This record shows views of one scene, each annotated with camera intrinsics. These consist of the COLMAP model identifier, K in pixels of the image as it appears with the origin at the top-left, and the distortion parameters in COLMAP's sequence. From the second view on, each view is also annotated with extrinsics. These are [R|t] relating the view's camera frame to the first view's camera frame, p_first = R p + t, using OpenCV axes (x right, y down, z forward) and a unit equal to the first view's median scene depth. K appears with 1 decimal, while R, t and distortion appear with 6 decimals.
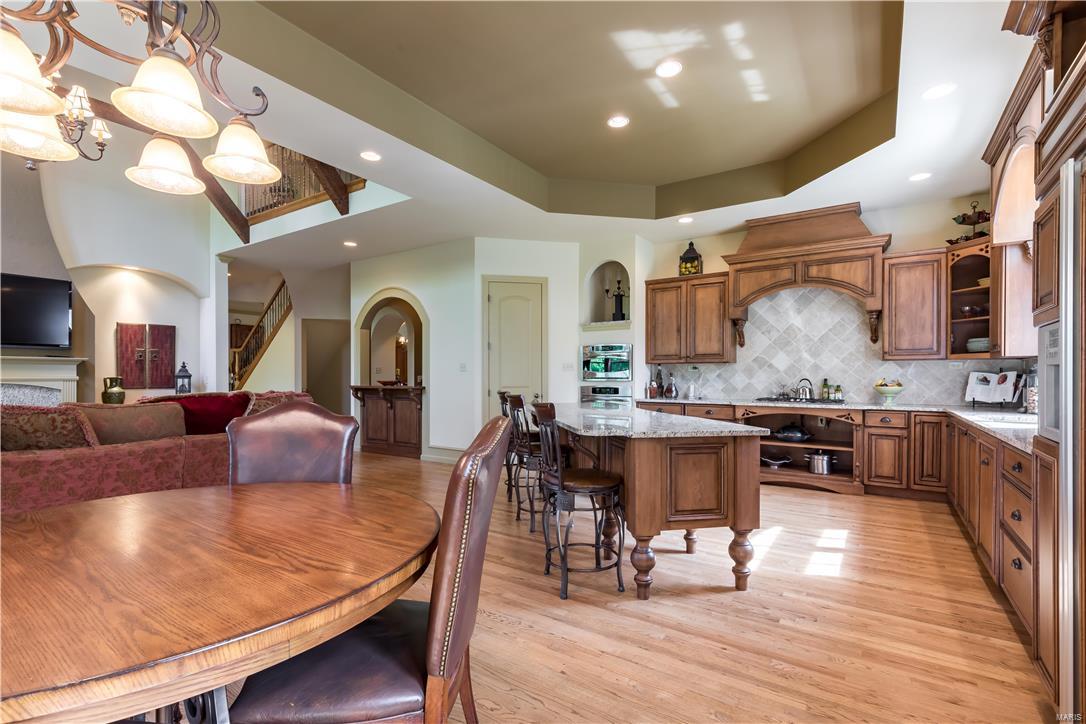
lens RADIAL K [[490.8, 0, 548.8], [0, 490.8, 376.2], [0, 0, 1]] dist [0.007173, -0.000542]
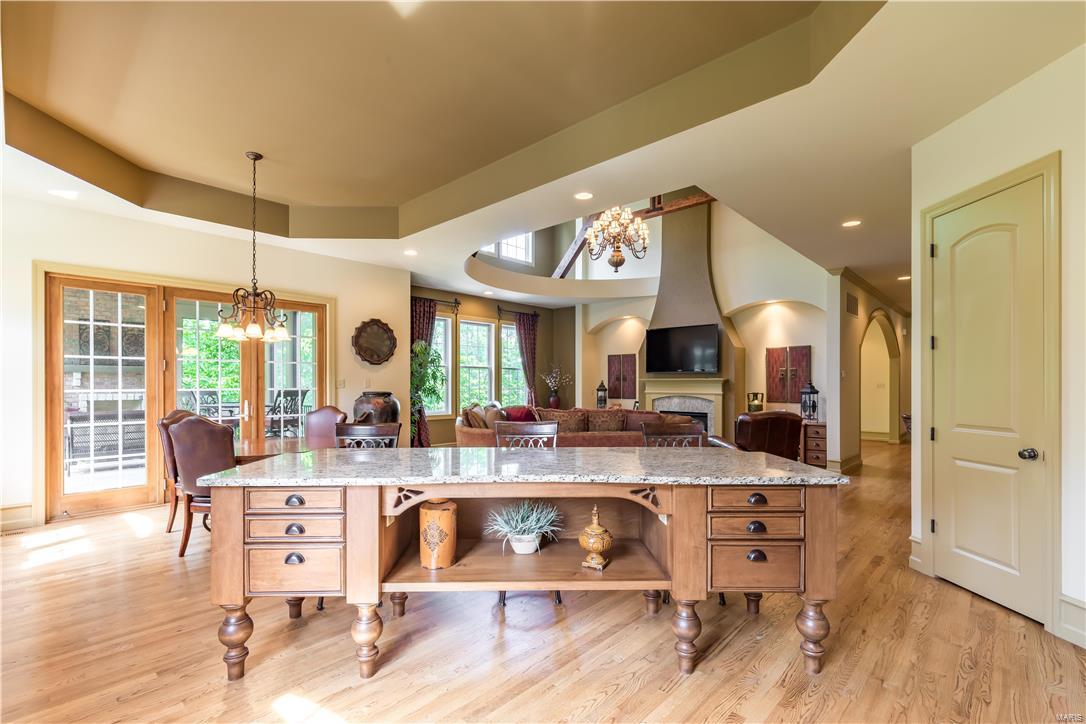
lens RADIAL K [[490.8, 0, 531.5], [0, 490.8, 384.7], [0, 0, 1]] dist [0.007173, -0.000542]
pose [[-0.174761, 0.001195, -0.984610, 0.431688], [-0.002569, 0.999995, 0.001670, -0.017827], [0.984608, 0.002821, -0.174757, 0.635791]]
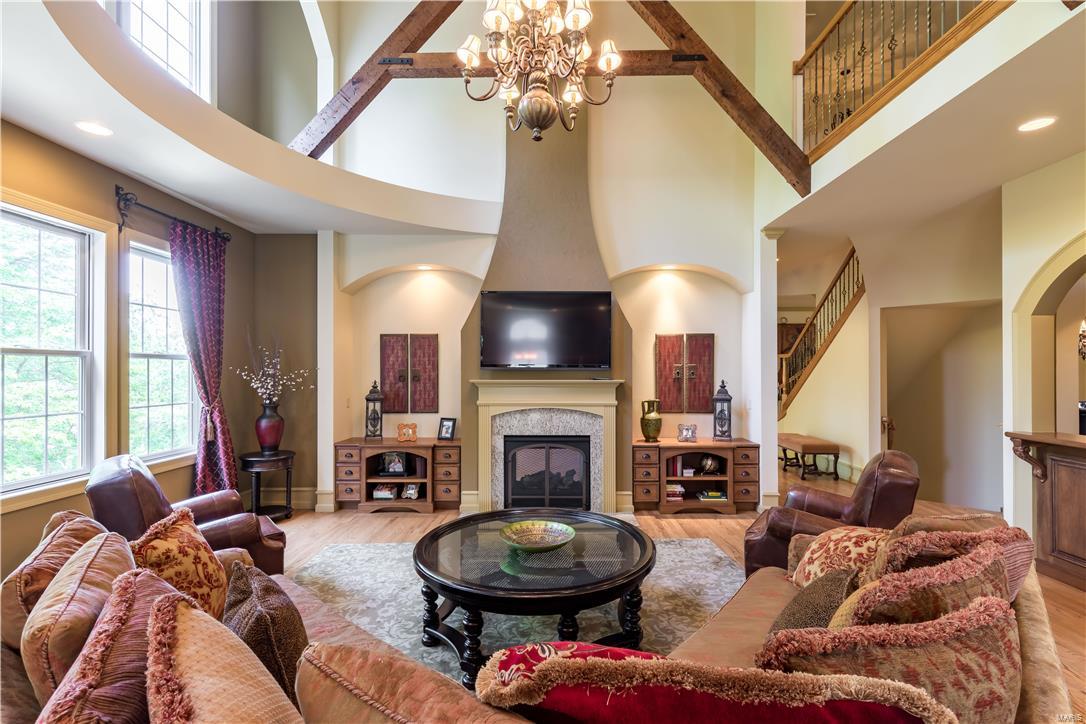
lens RADIAL K [[490.8, 0, 549.1], [0, 490.8, 367.8], [0, 0, 1]] dist [0.007173, -0.000542]
pose [[0.539929, -0.002160, -0.841708, -0.265654], [-0.001033, 0.999994, -0.003229, -0.048763], [0.841710, 0.002613, 0.539924, 0.391188]]
